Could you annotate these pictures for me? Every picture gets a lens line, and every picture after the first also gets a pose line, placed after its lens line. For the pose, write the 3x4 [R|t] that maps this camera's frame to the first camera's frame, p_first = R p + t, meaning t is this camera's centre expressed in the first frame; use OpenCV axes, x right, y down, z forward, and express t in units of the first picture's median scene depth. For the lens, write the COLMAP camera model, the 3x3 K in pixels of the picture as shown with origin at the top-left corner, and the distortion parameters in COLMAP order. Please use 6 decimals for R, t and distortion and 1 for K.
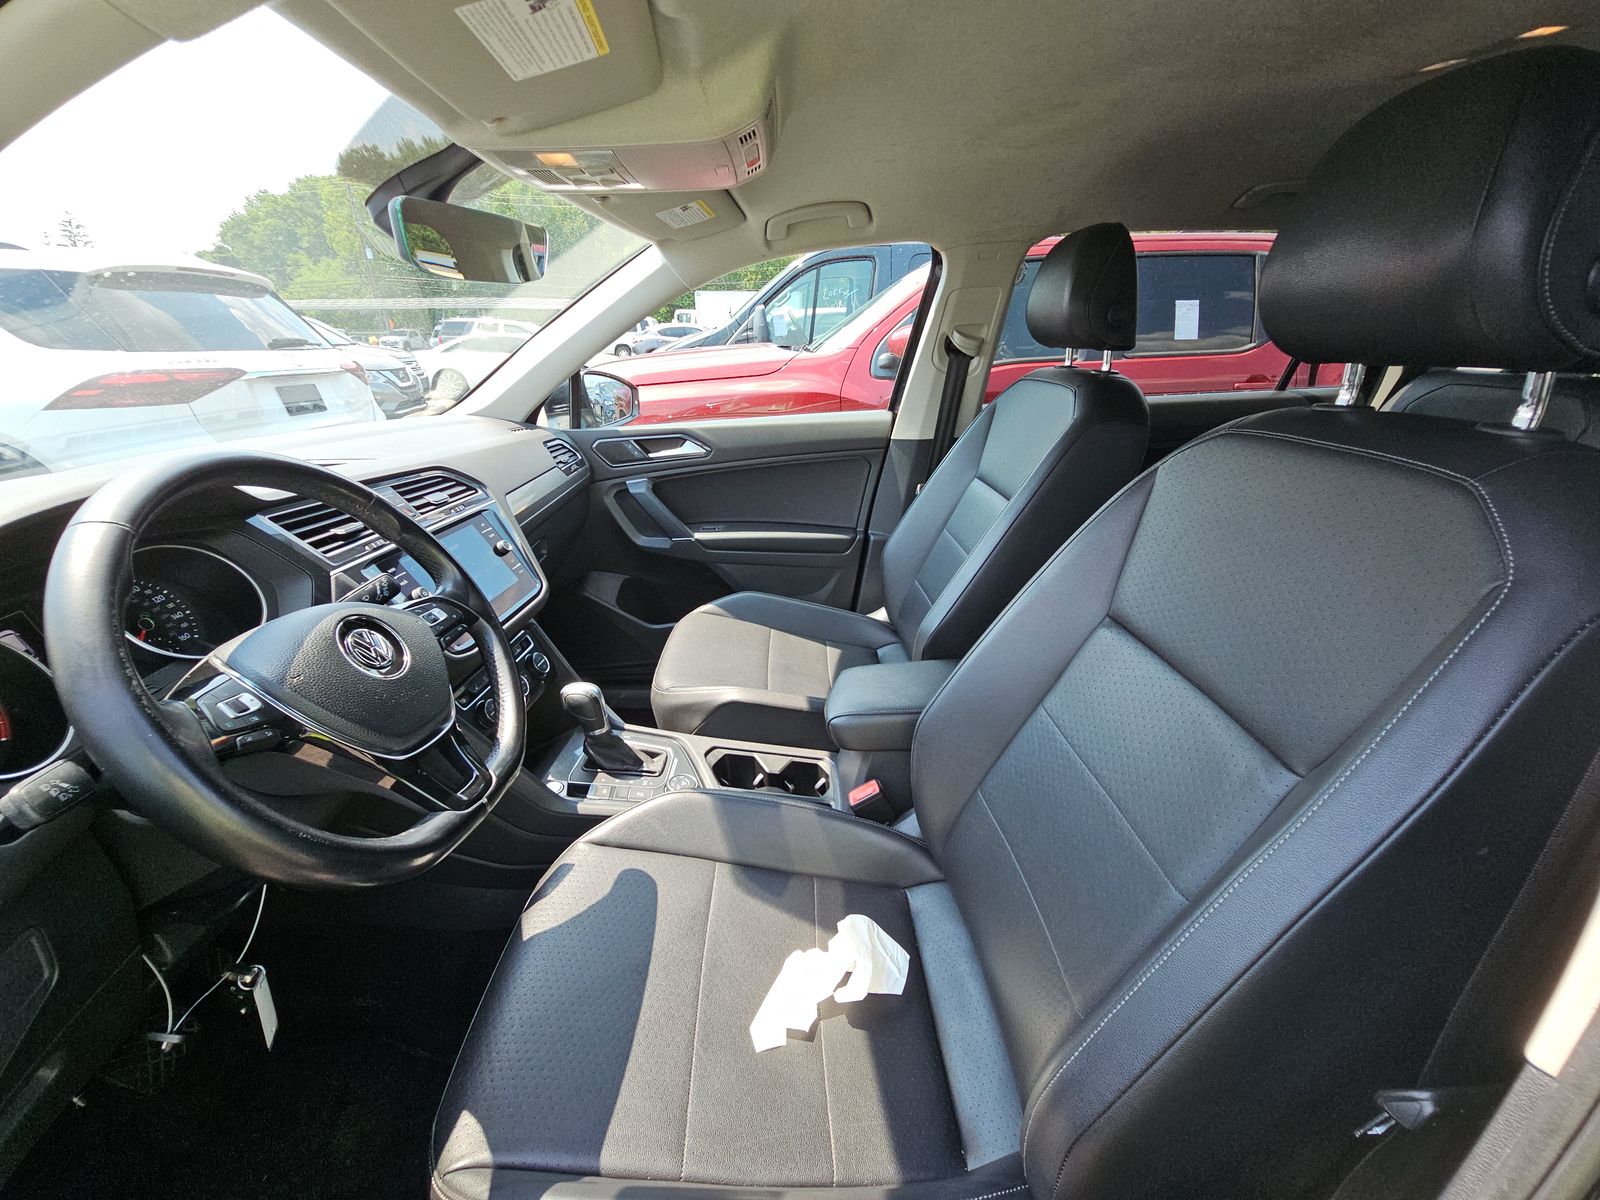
lens RADIAL K [[655.3, 0, 800.0], [0, 655.3, 600.0], [0, 0, 1]] dist [-0.001380, -0.000905]
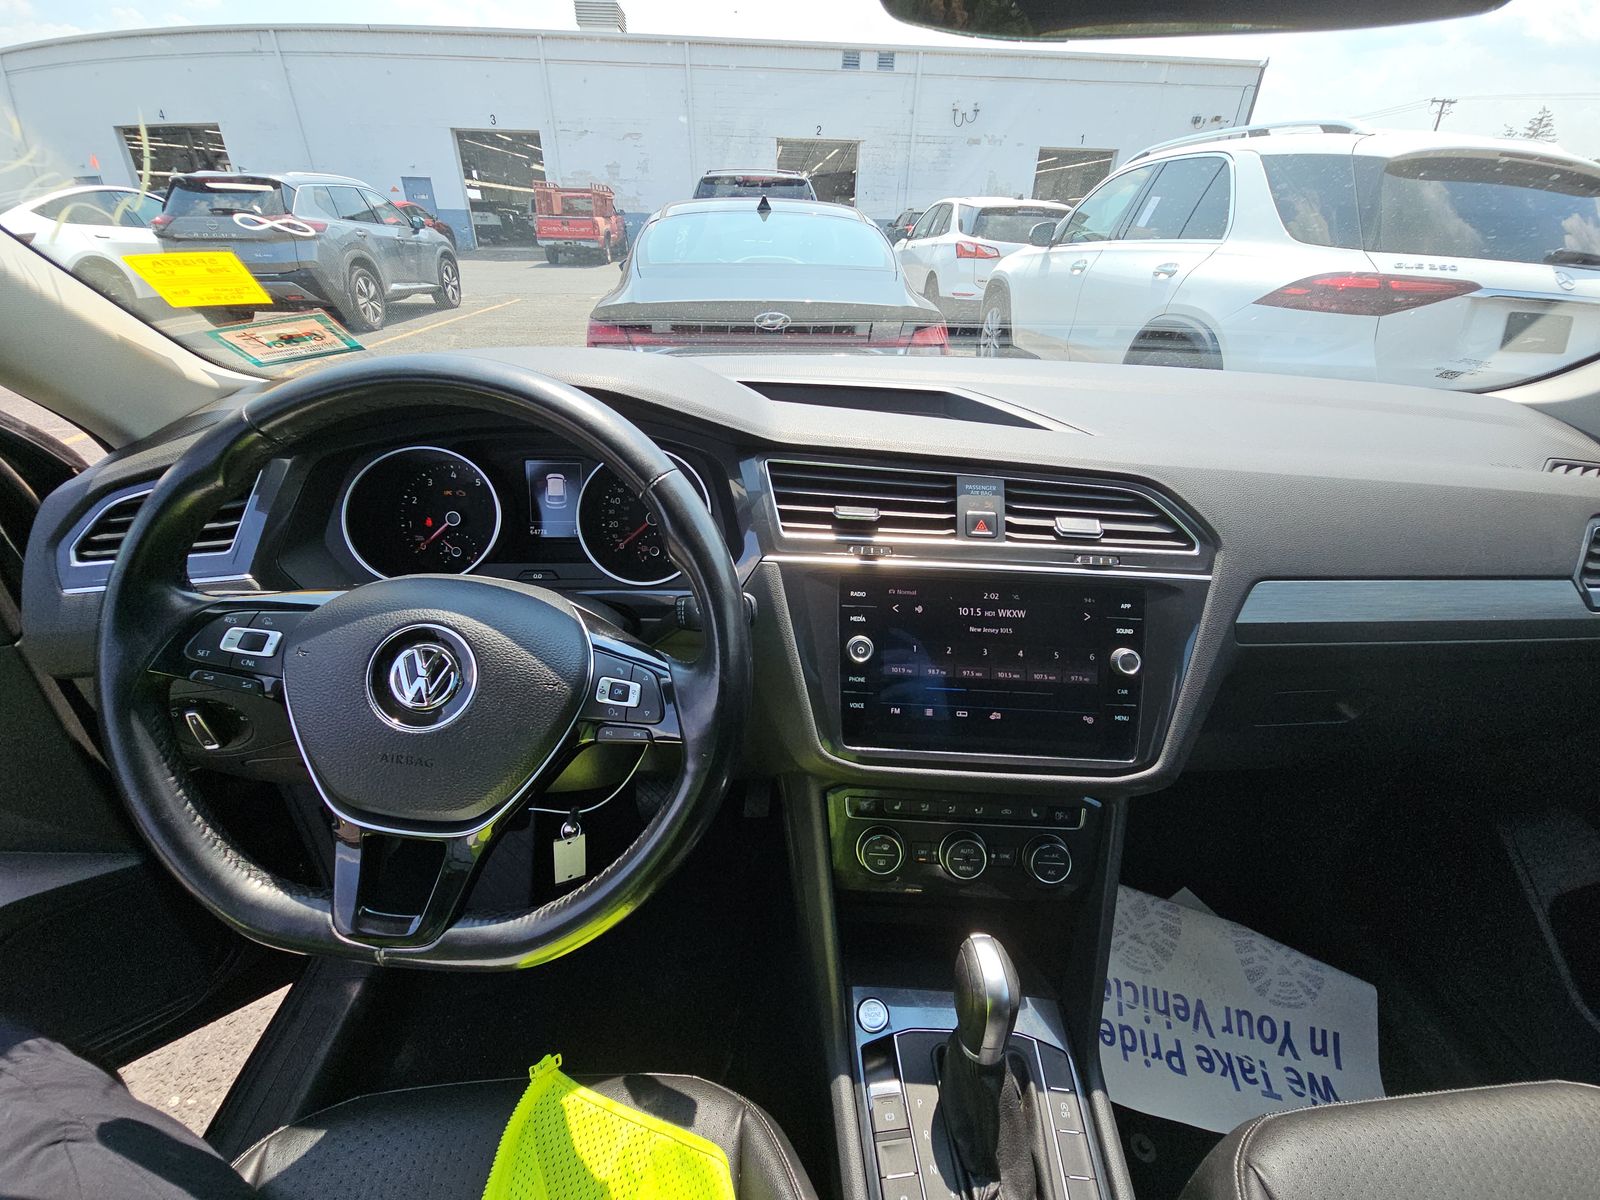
lens RADIAL K [[656.6, 0, 800.0], [0, 656.6, 600.0], [0, 0, 1]] dist [0.002834, -0.004088]
pose [[0.030231, 0.500723, -0.865079, -0.045454], [-0.395283, 0.800912, 0.449769, -0.255563], [0.918062, 0.328354, 0.222139, 0.658585]]
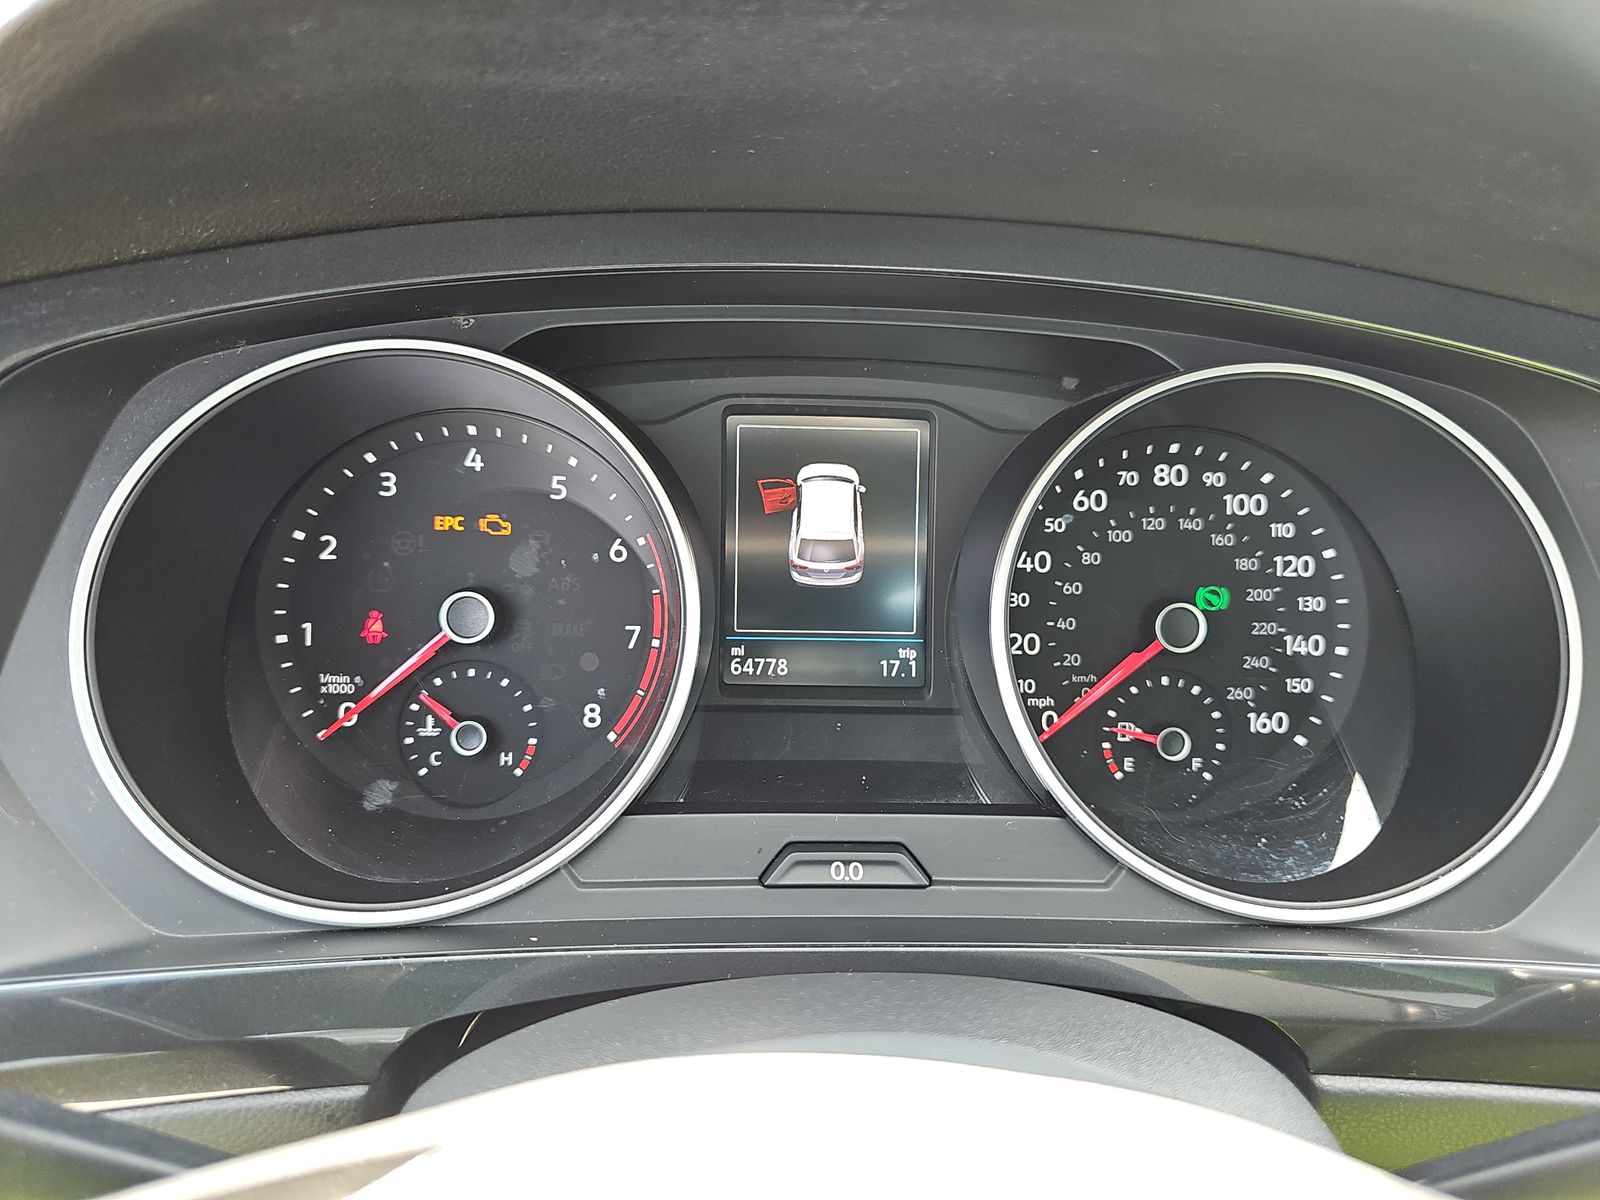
lens RADIAL K [[1107.8, 0, 800.0], [0, 1107.8, 600.0], [0, 0, 1]] dist [0.005652, 0.000298]
pose [[0.022436, 0.429294, -0.902886, -0.371352], [-0.410942, 0.827251, 0.383121, -0.057870], [0.911385, 0.362439, 0.194975, 0.491823]]
